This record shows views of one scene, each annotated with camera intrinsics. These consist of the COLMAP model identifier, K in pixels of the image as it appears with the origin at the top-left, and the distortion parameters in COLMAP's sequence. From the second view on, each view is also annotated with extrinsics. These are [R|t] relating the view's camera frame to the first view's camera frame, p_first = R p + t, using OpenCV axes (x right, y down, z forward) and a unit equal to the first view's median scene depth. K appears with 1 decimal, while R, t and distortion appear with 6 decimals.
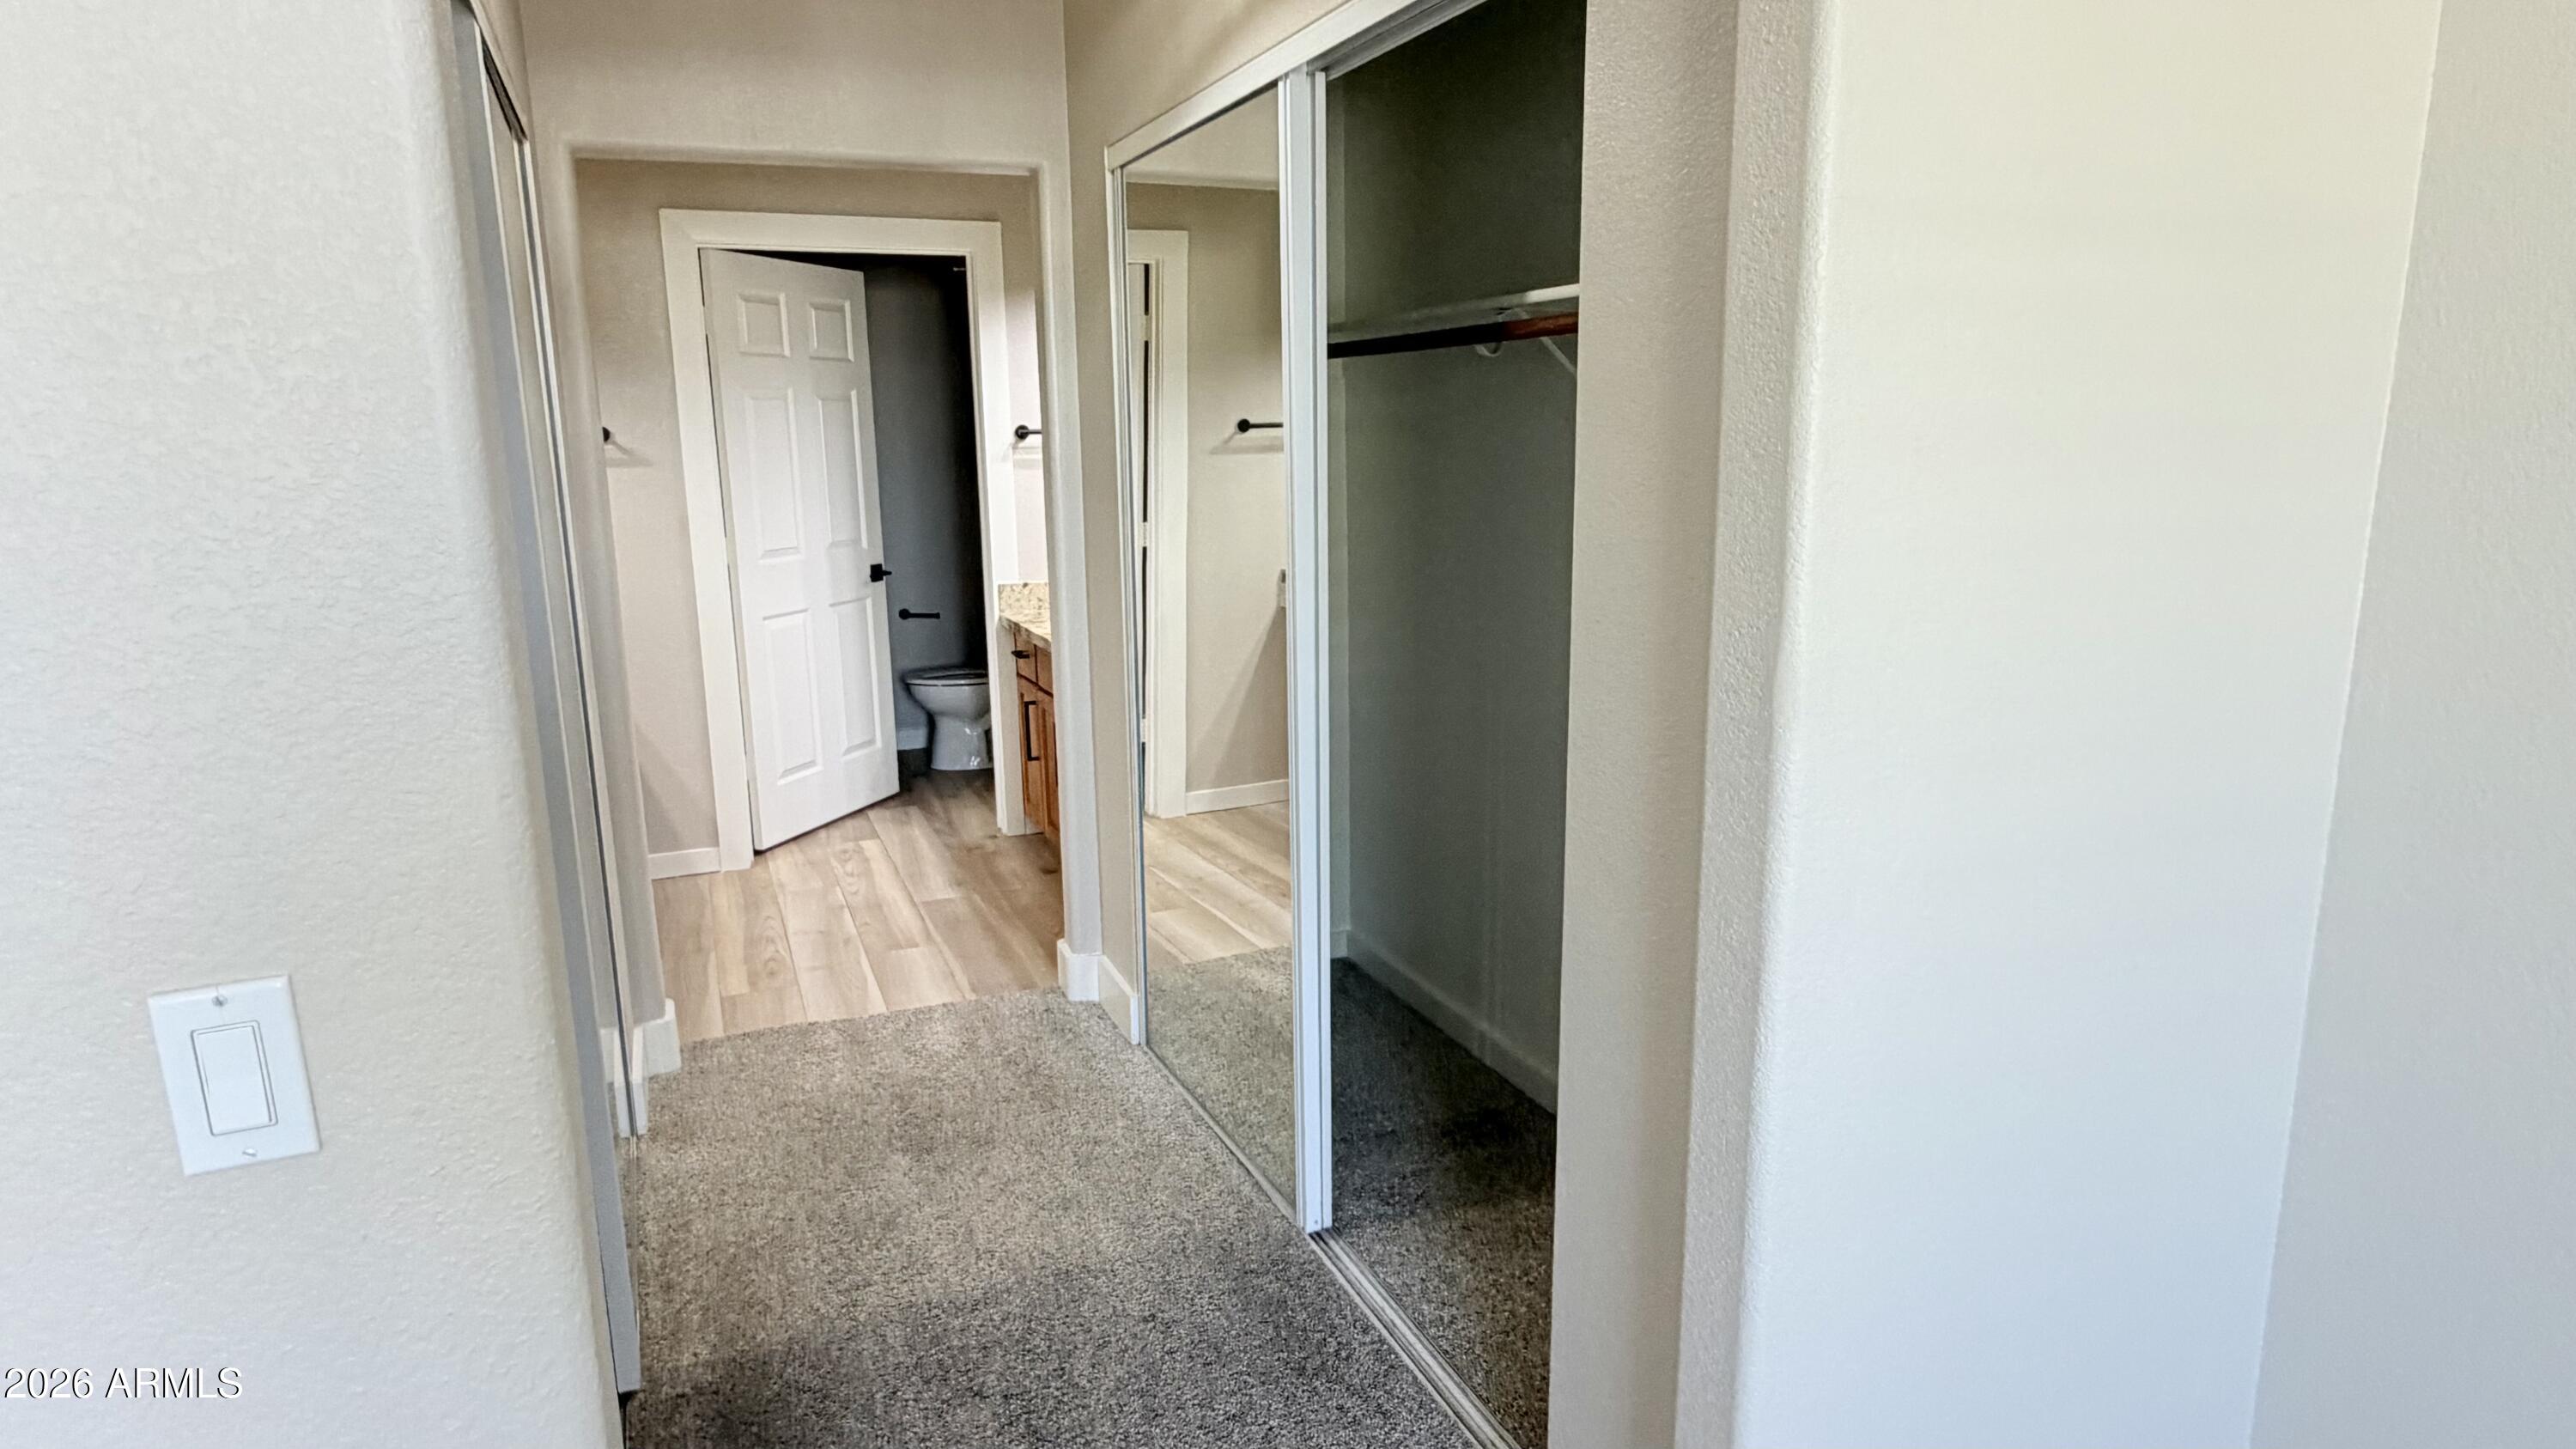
lens RADIAL K [[1477.3, 0, 1288.0], [0, 1477.3, 724.5], [0, 0, 1]] dist [0.005435, 0.001672]
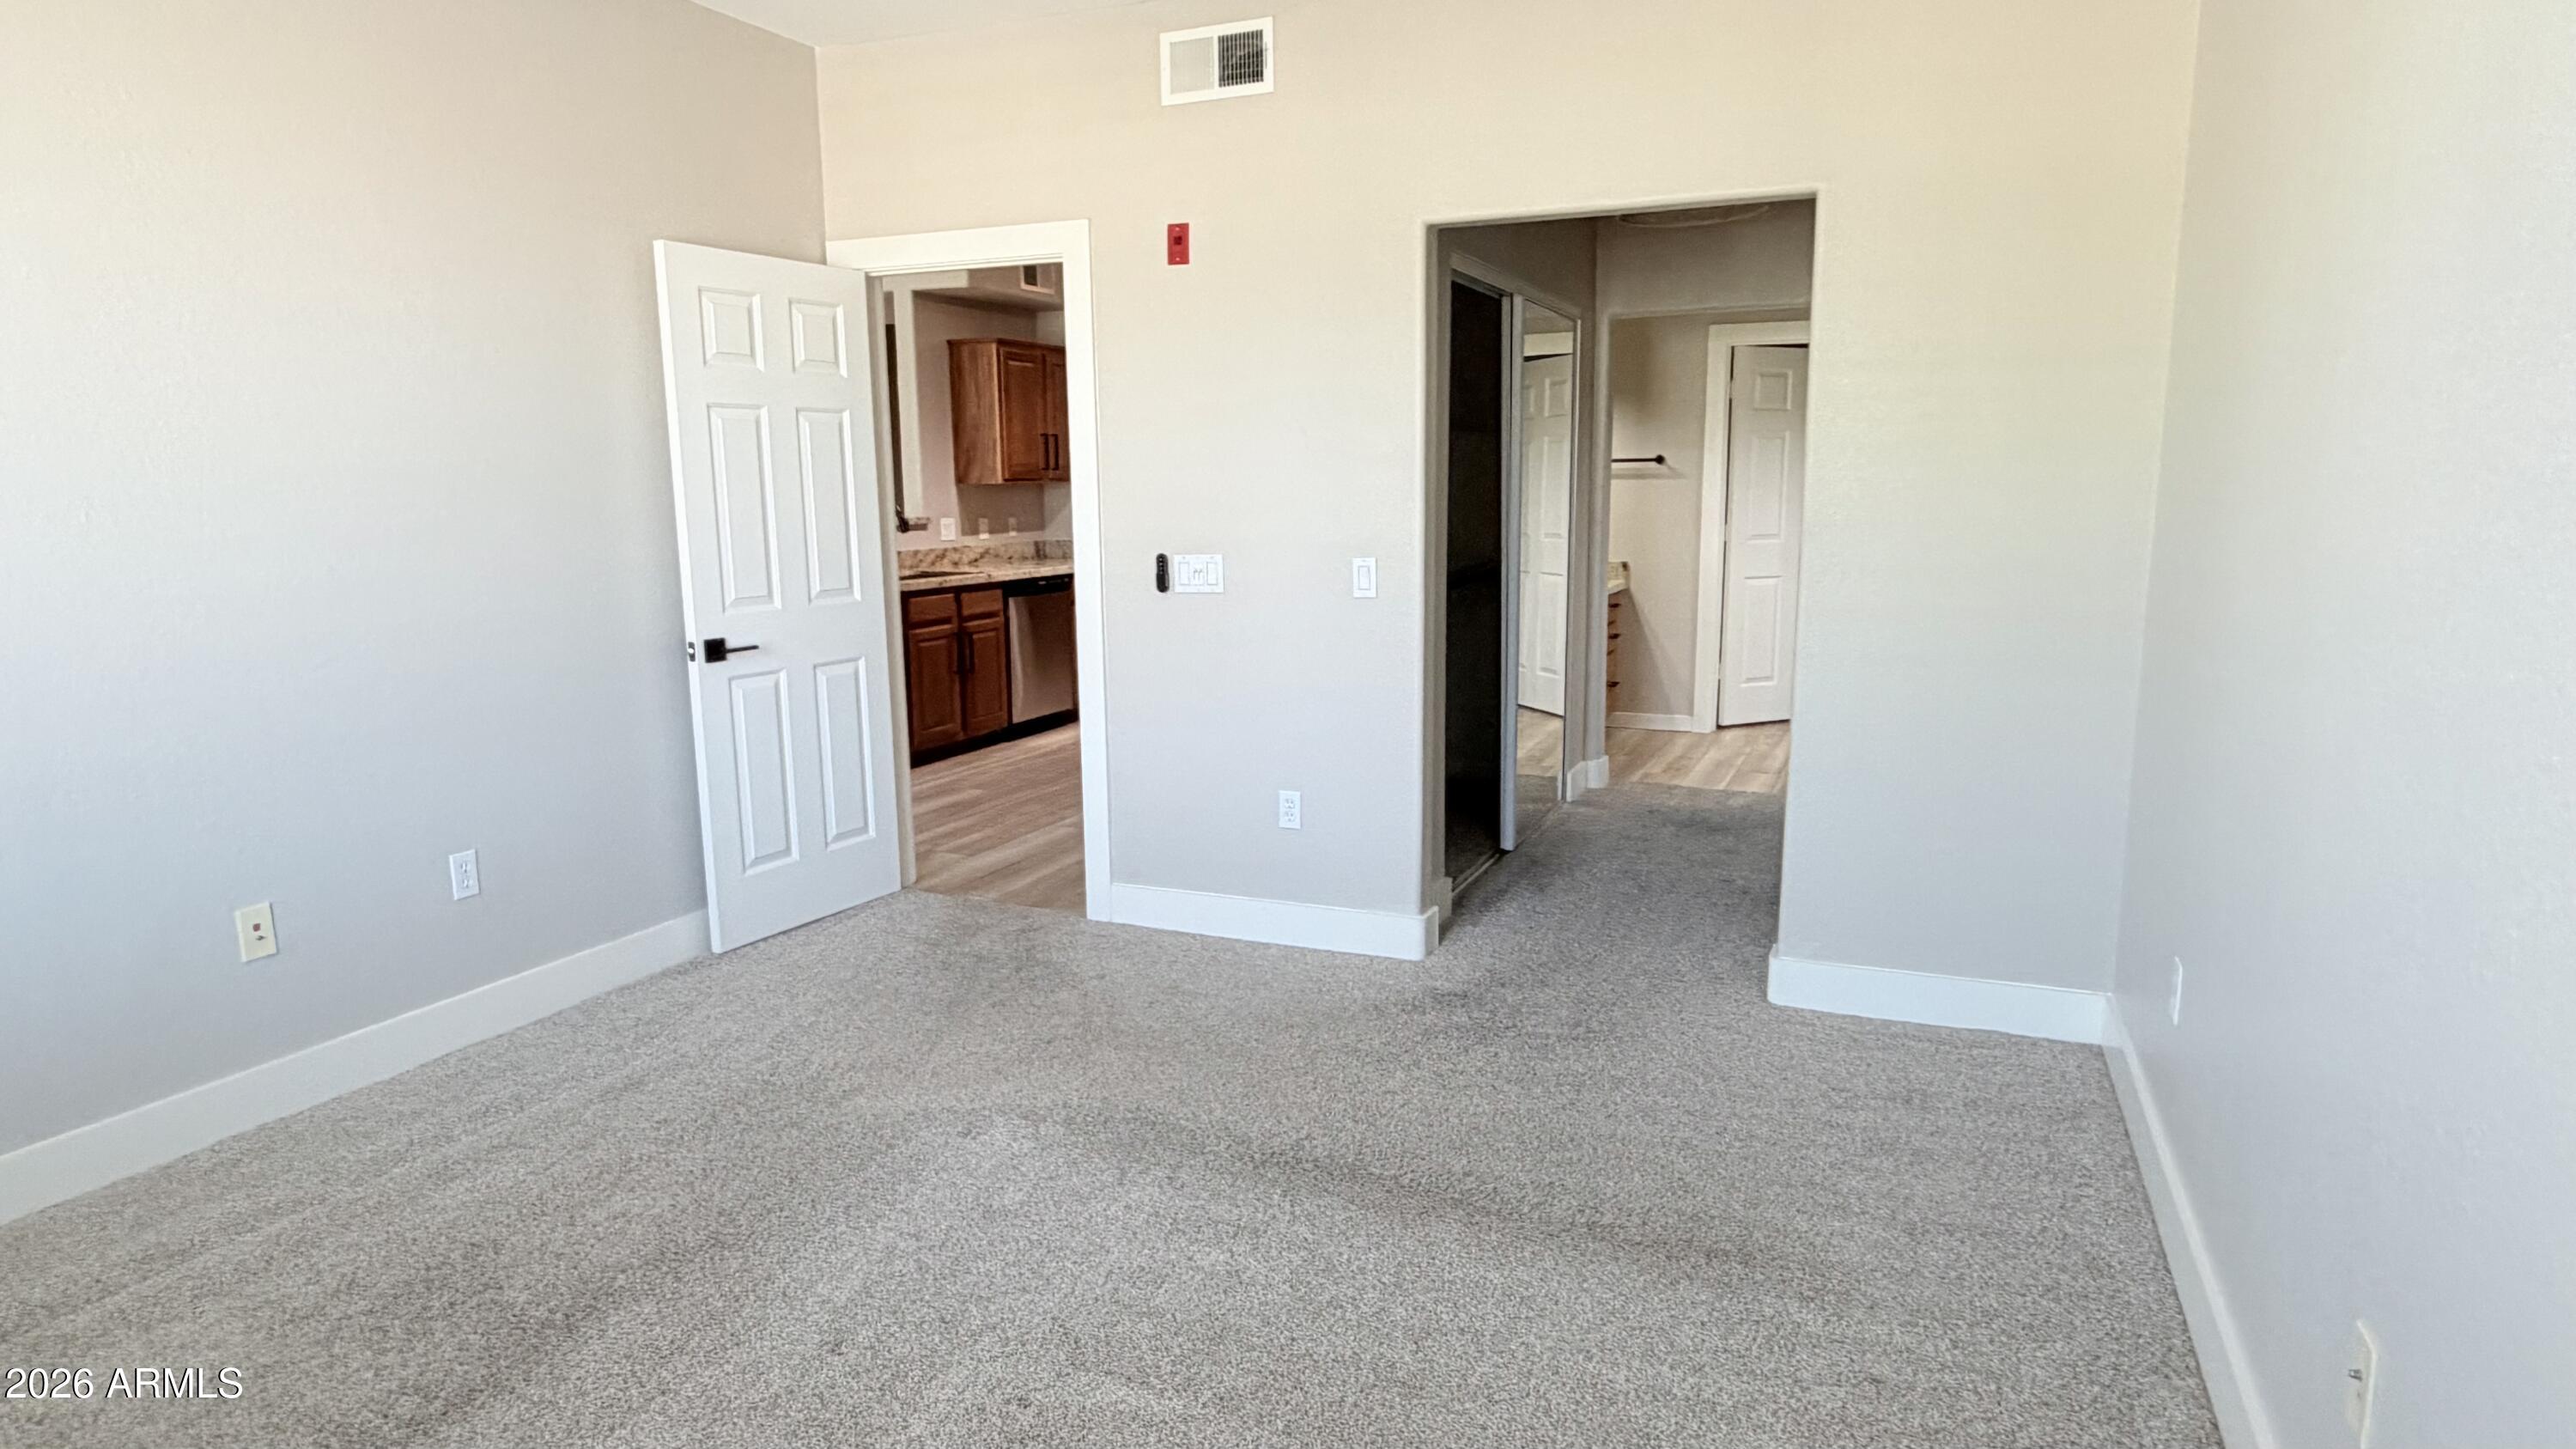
lens RADIAL K [[1477.3, 0, 1288.0], [0, 1477.3, 724.5], [0, 0, 1]] dist [0.005435, 0.001672]
pose [[0.693048, 0.131397, -0.708815, 0.437839], [-0.148902, 0.988137, 0.037587, 0.094868], [0.705345, 0.079495, 0.704392, -0.427897]]
